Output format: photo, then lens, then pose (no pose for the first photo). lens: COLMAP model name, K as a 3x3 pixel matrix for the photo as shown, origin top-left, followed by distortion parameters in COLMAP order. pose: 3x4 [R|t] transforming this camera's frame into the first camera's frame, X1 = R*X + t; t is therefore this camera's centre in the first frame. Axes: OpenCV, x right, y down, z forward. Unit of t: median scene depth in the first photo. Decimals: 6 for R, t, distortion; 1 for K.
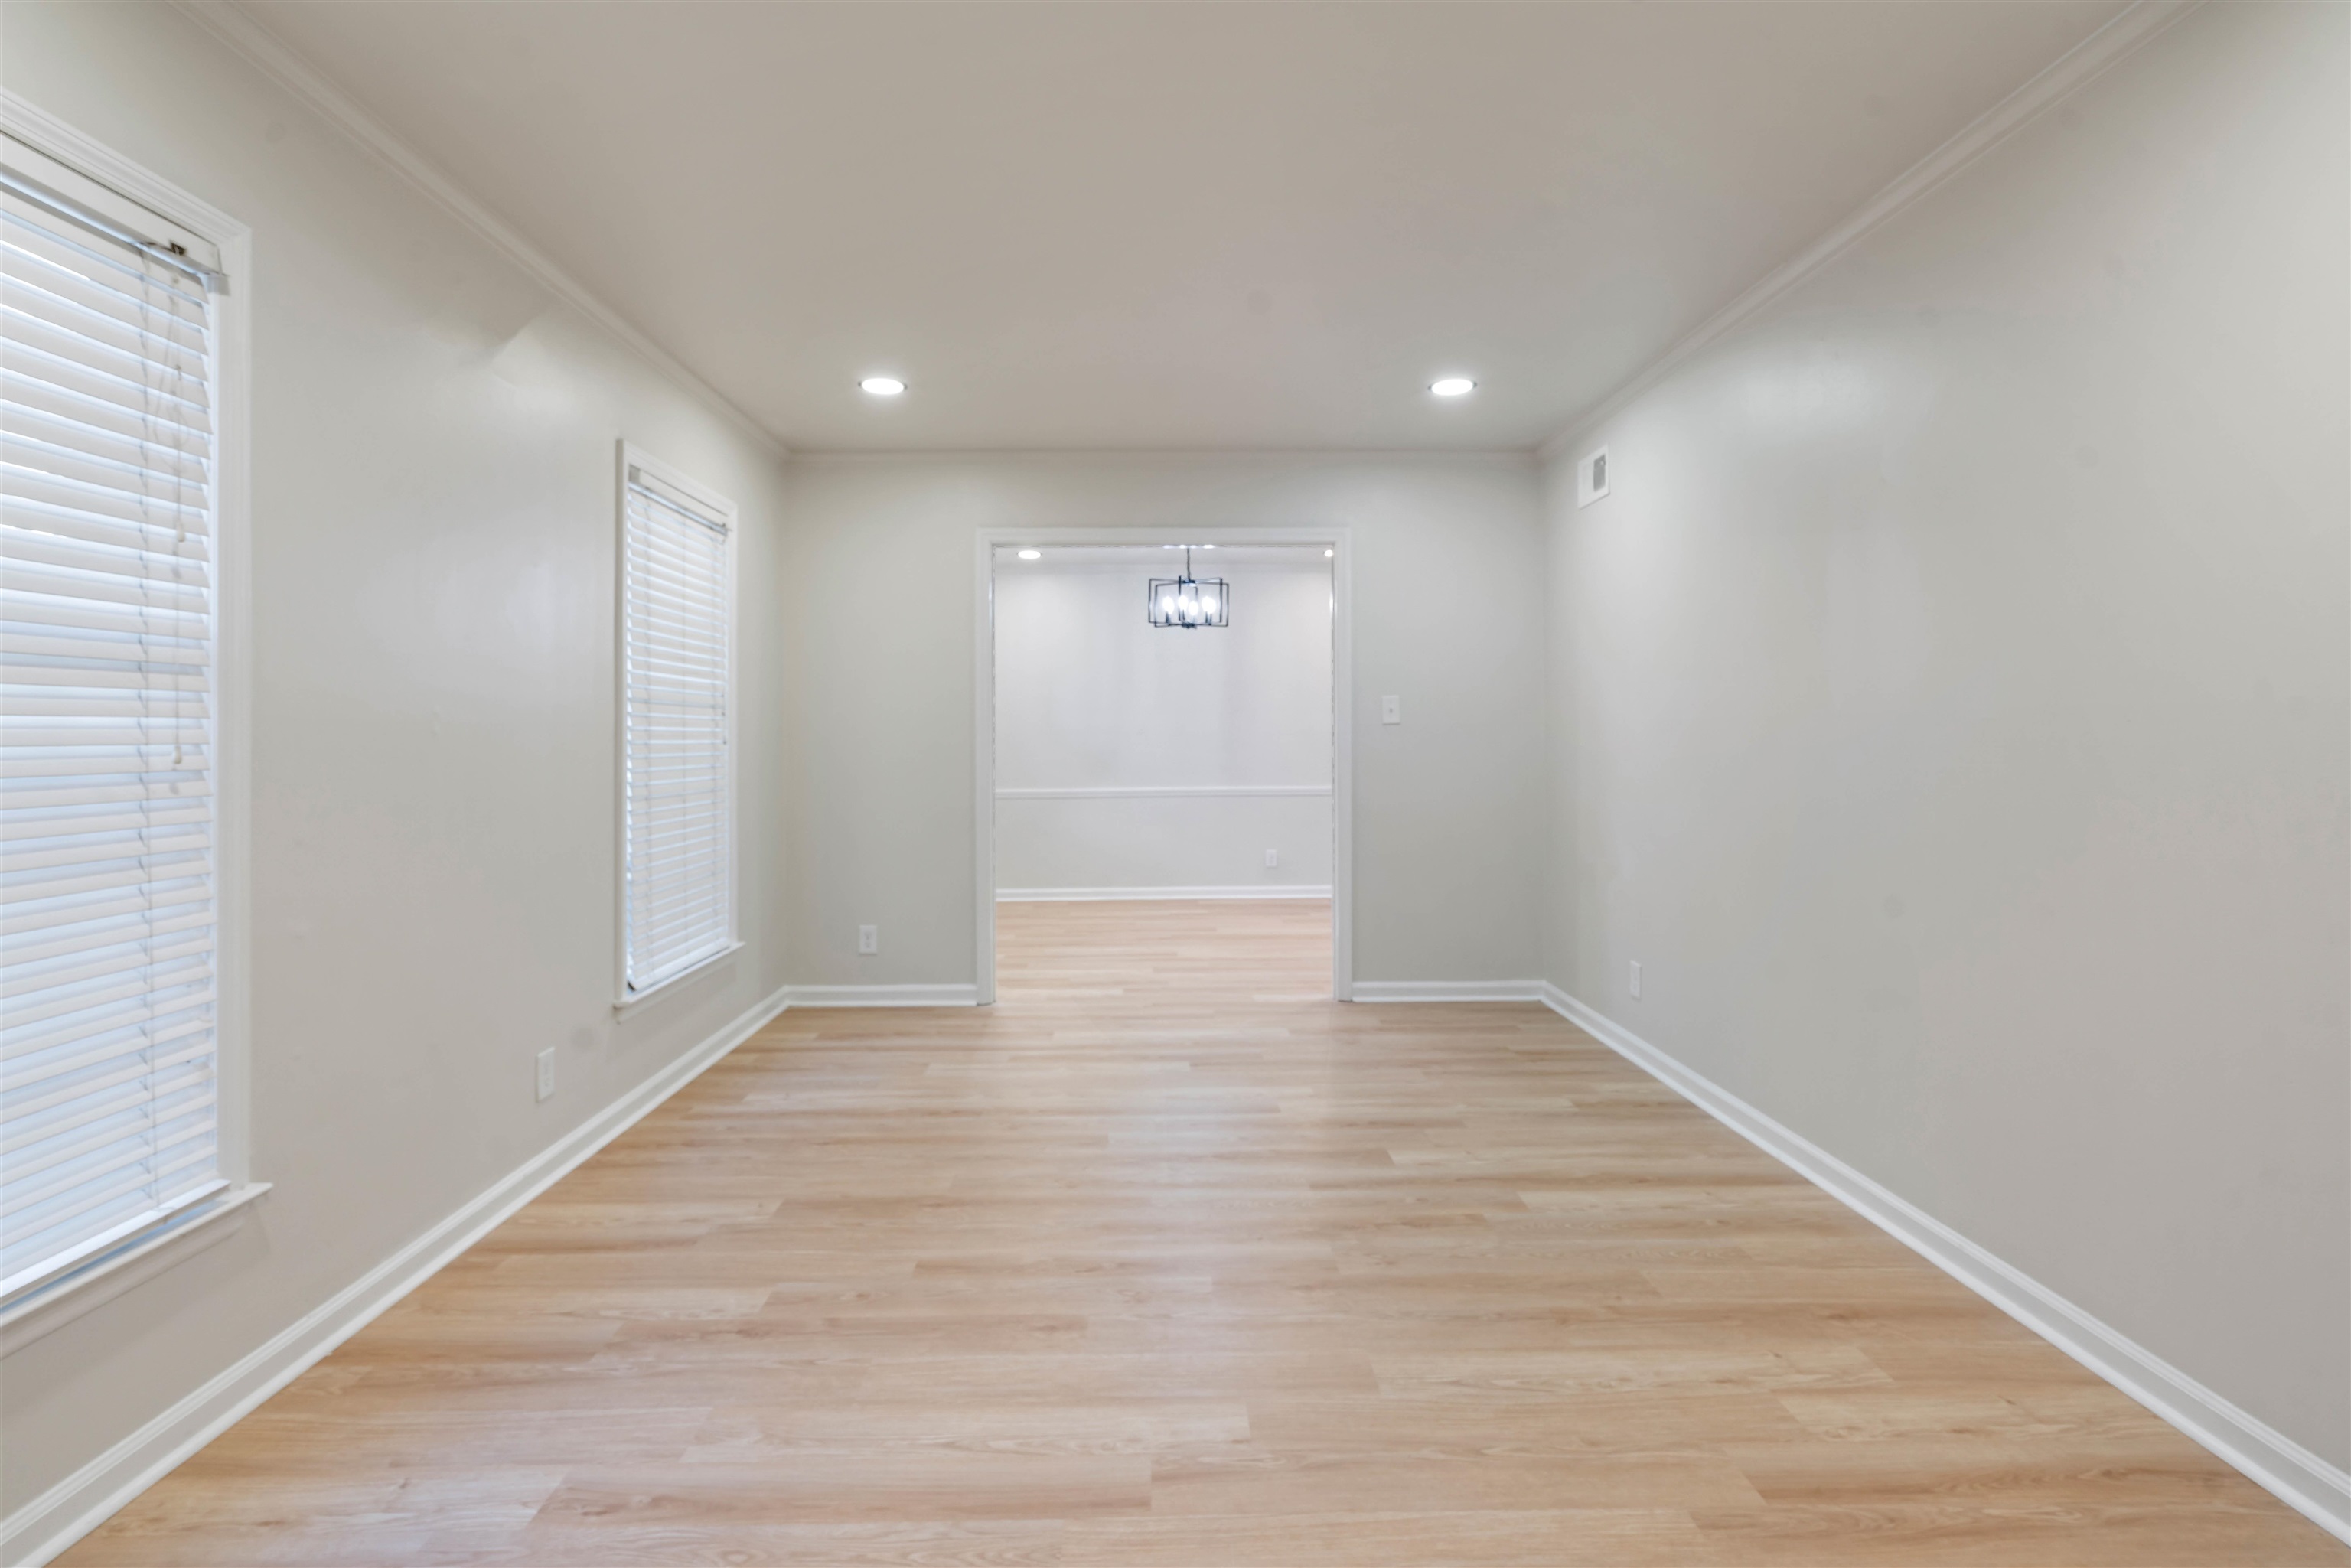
lens RADIAL K [[1057.3, 0, 1174.0], [0, 1057.3, 768.6], [0, 0, 1]] dist [-0.004996, 0.001991]
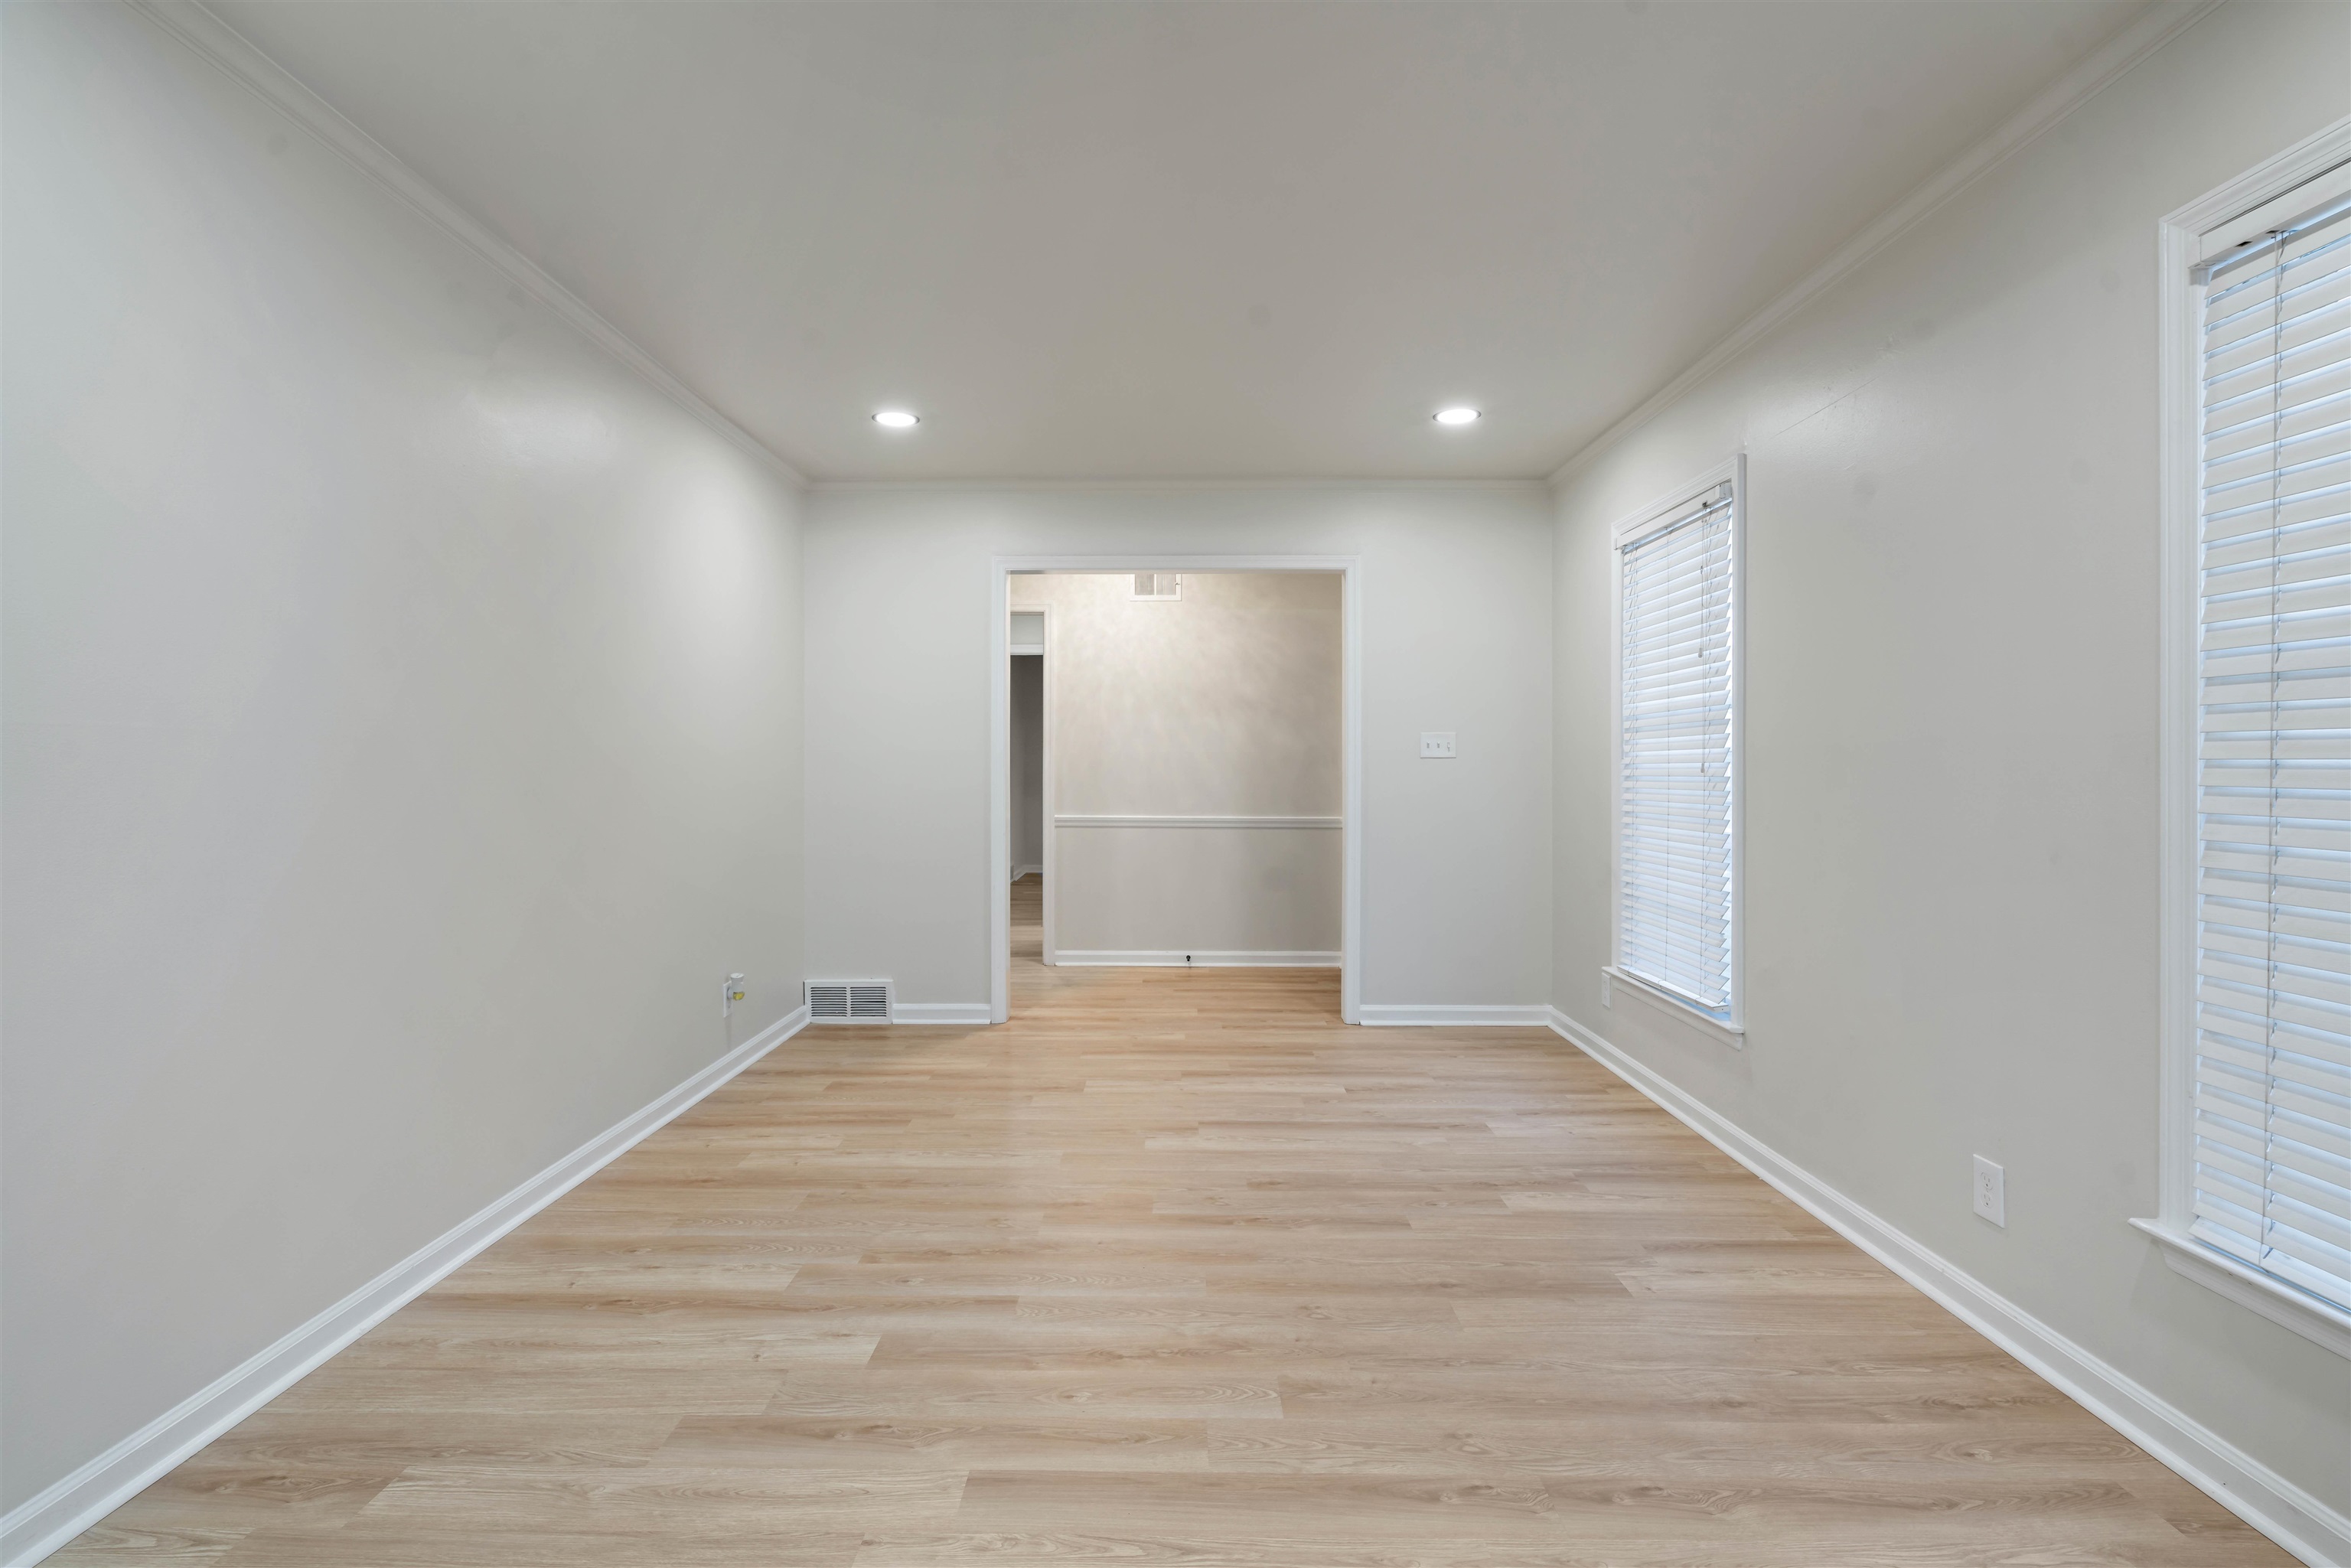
lens RADIAL K [[1057.3, 0, 1173.3], [0, 1057.3, 773.4], [0, 0, 1]] dist [-0.004996, 0.001991]
pose [[-0.999589, 0.005255, 0.028178, -0.026065], [0.006313, 0.999274, 0.037584, -0.063864], [-0.027960, 0.037746, -0.998896, 2.288159]]
